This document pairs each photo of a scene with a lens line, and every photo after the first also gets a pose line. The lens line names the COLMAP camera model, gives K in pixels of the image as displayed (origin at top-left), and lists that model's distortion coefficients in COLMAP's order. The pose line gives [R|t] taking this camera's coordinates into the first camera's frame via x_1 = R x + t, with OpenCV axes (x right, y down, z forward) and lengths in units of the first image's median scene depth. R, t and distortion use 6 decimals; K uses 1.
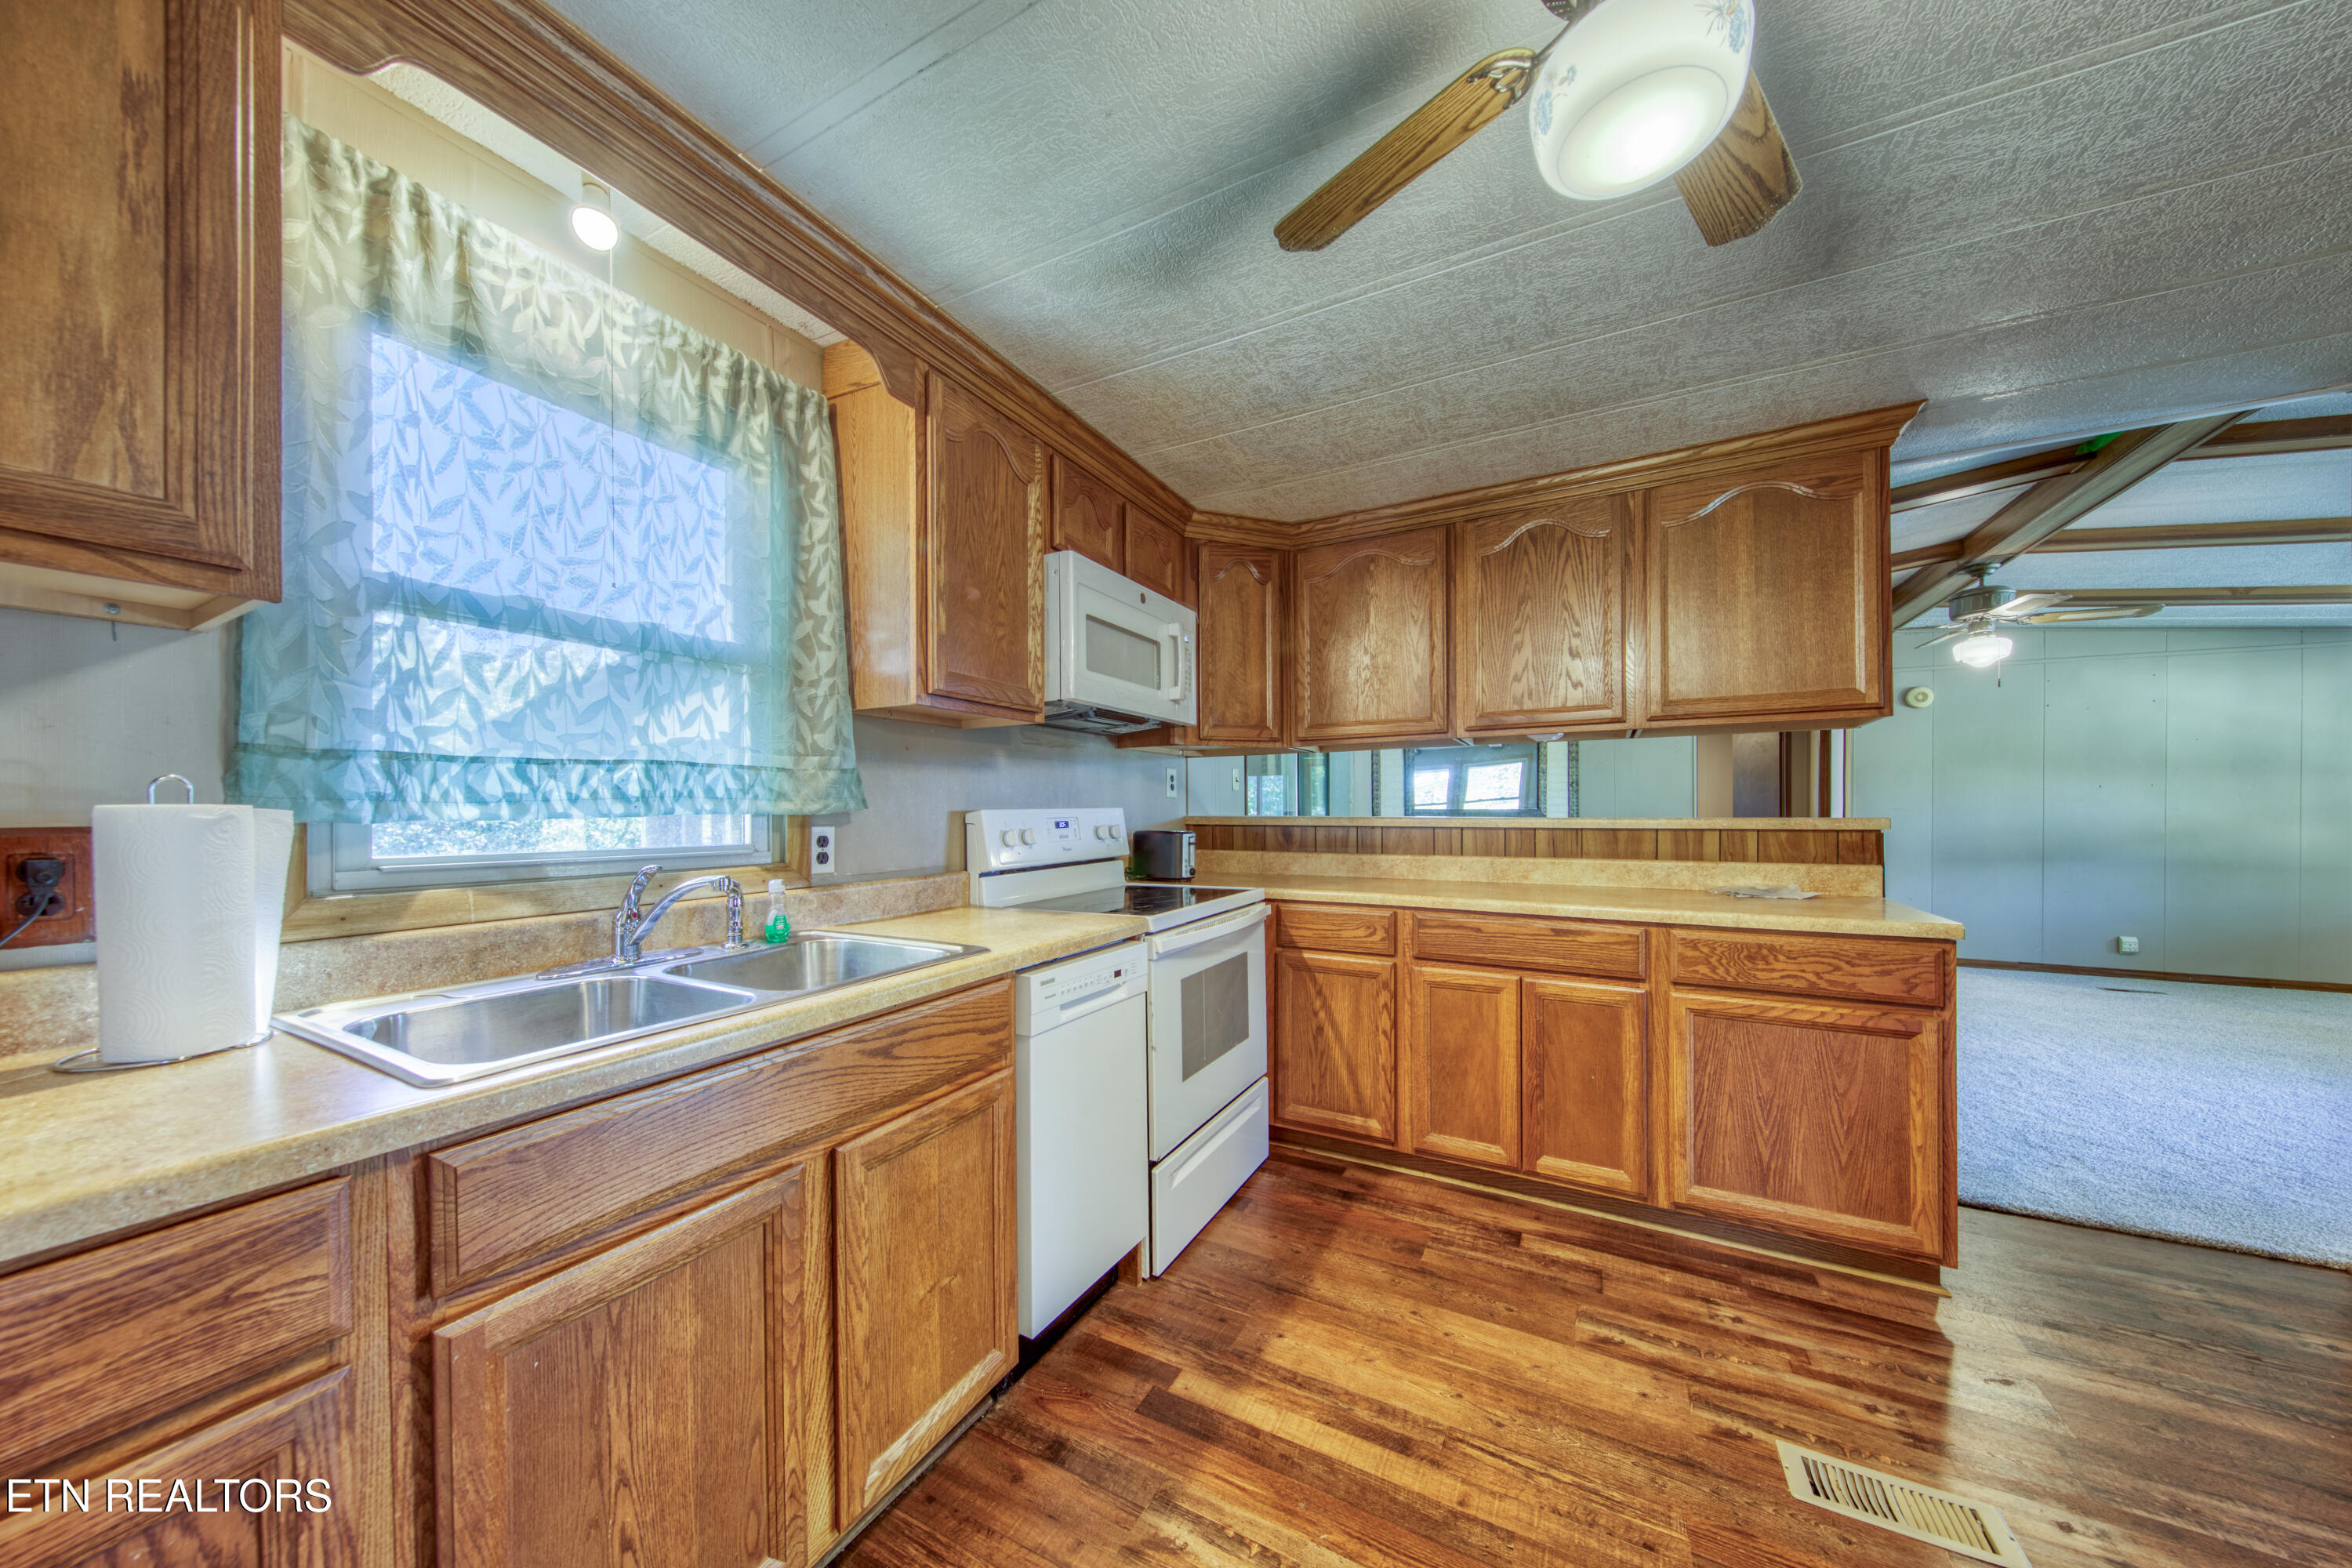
lens RADIAL K [[787.0, 0, 1197.6], [0, 787.0, 813.4], [0, 0, 1]] dist [0.019283, -0.008708]
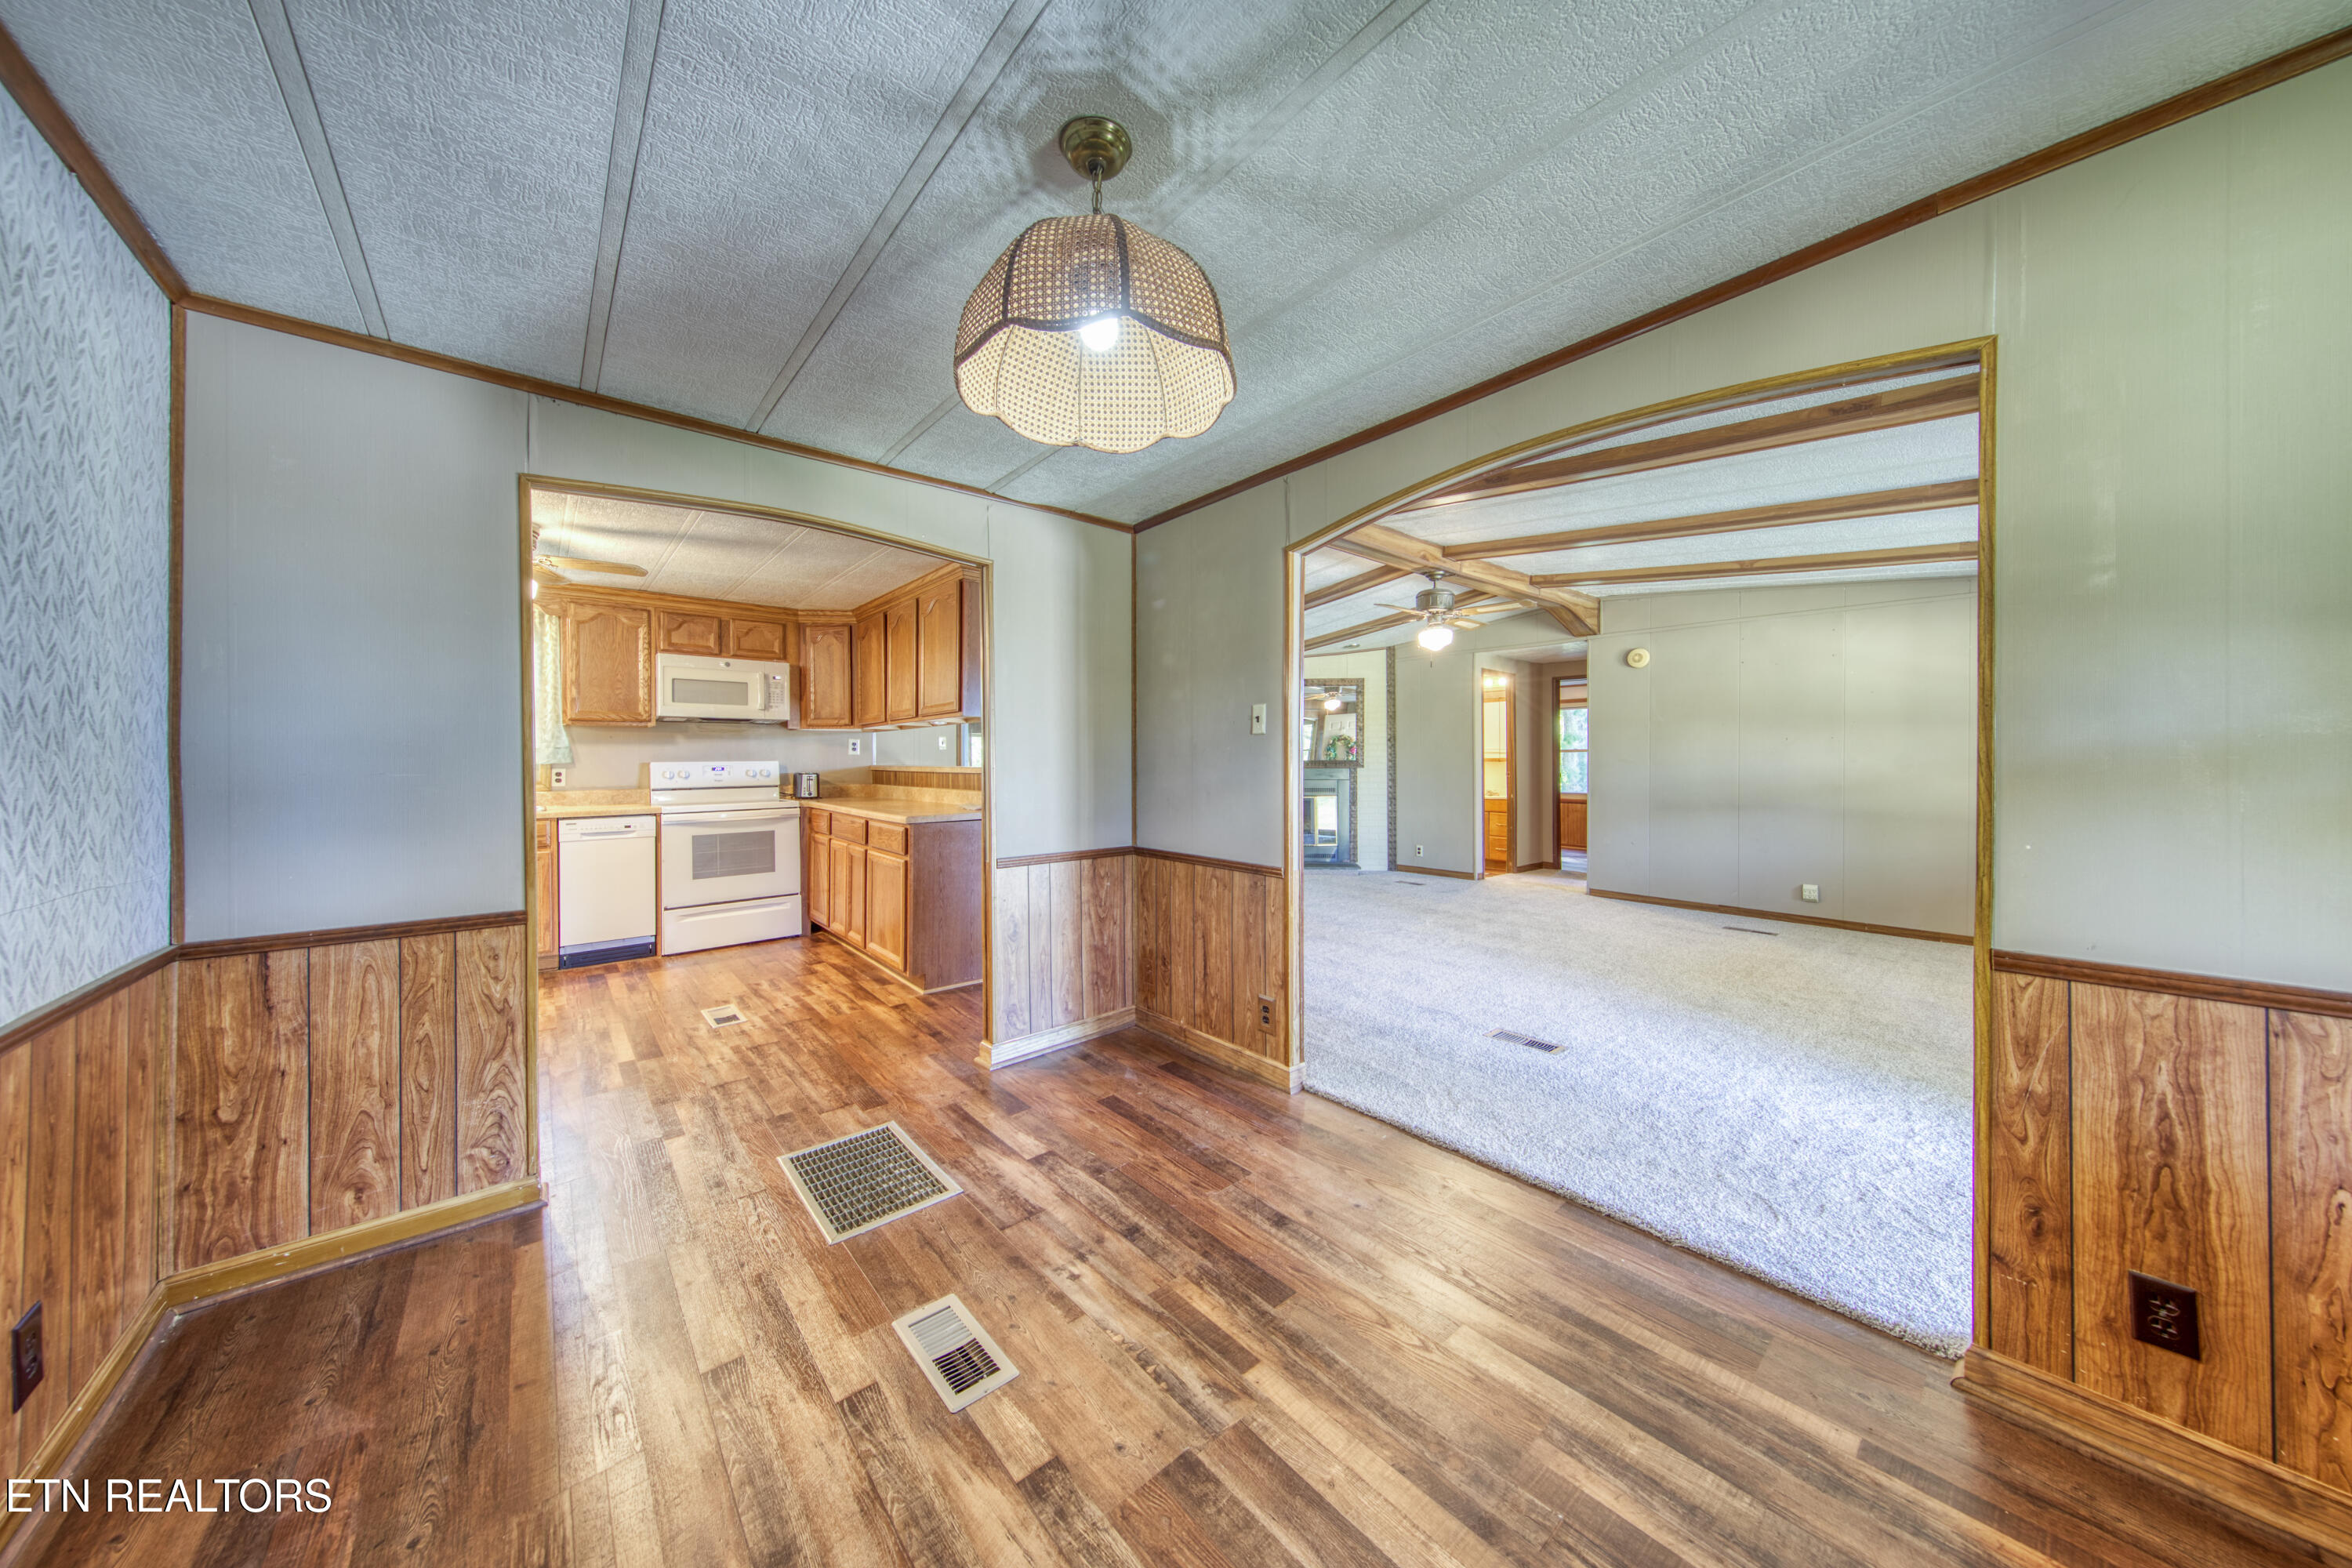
lens RADIAL K [[752.8, 0, 1195.3], [0, 752.8, 761.8], [0, 0, 1]] dist [0.013889, 0.000006]
pose [[0.938492, 0.001387, -0.345298, 1.980860], [-0.001930, 0.999997, -0.001228, -0.006233], [0.345295, 0.001819, 0.938492, -0.539246]]
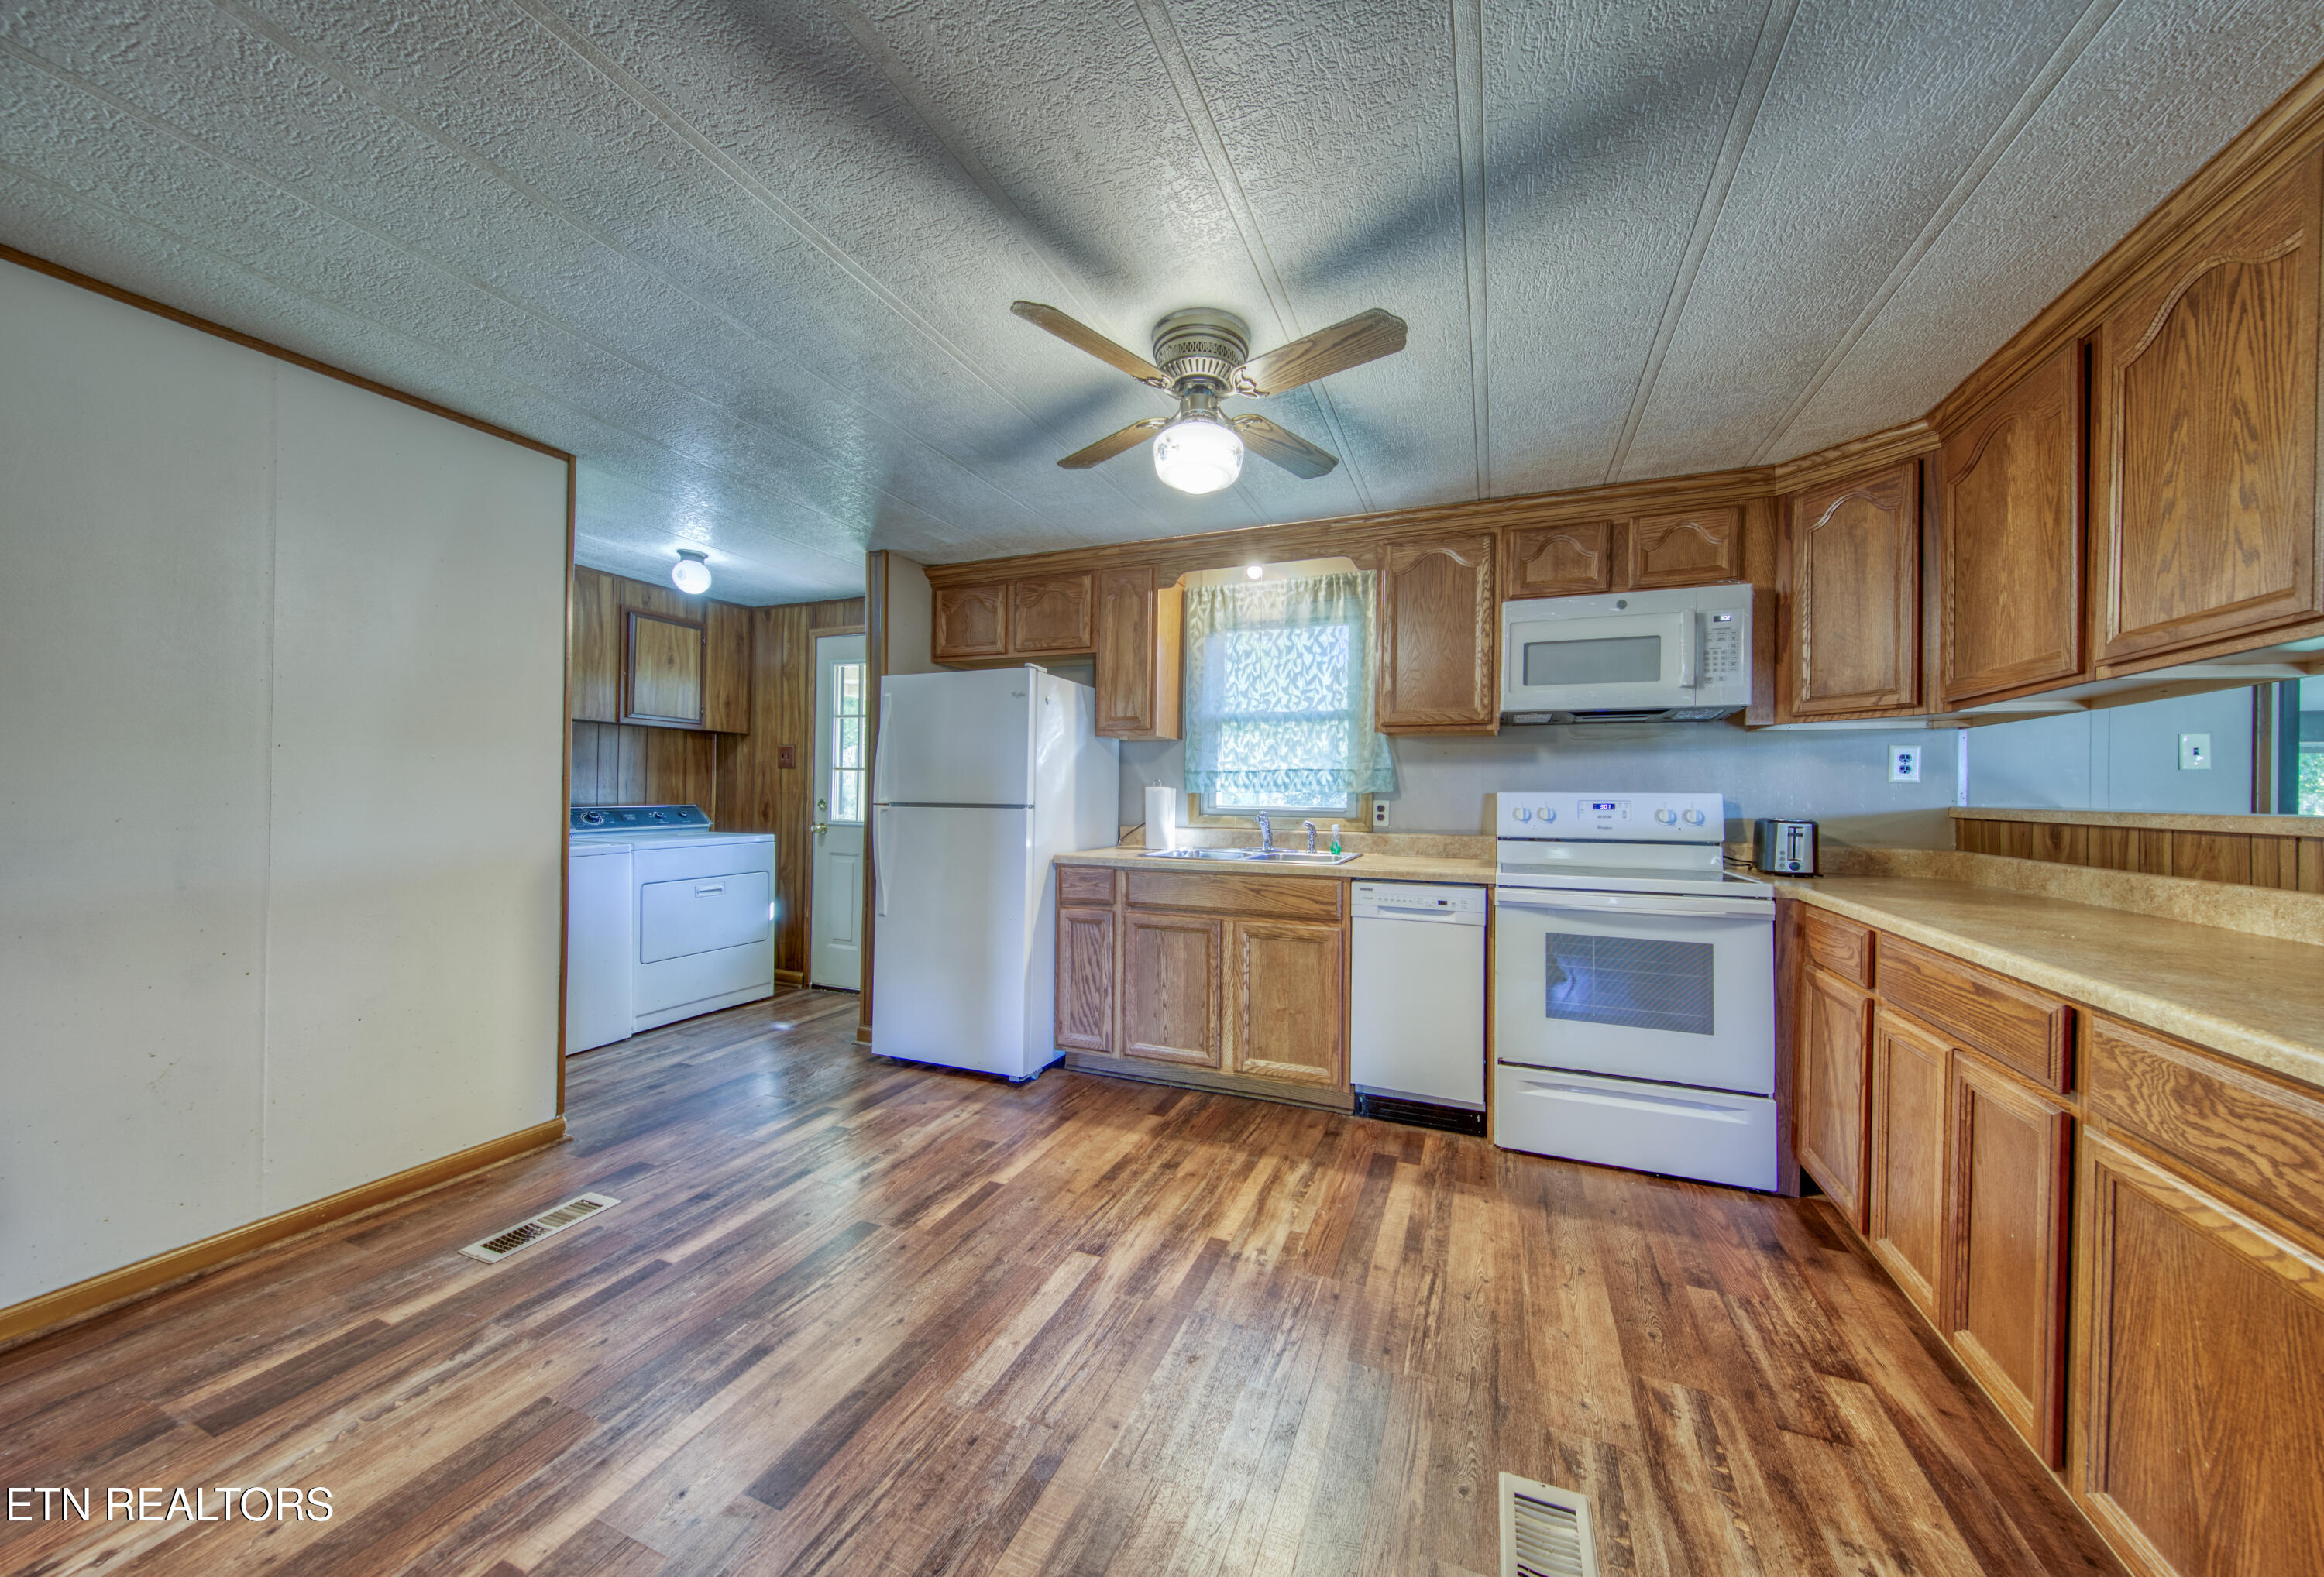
lens RADIAL K [[755.8, 0, 1177.0], [0, 755.8, 794.4], [0, 0, 1]] dist [0.001134, -0.000021]
pose [[0.097413, 0.007913, -0.995213, 1.003219], [-0.017644, 0.999825, 0.006223, 0.000546], [0.995088, 0.016953, 0.097536, 0.293015]]
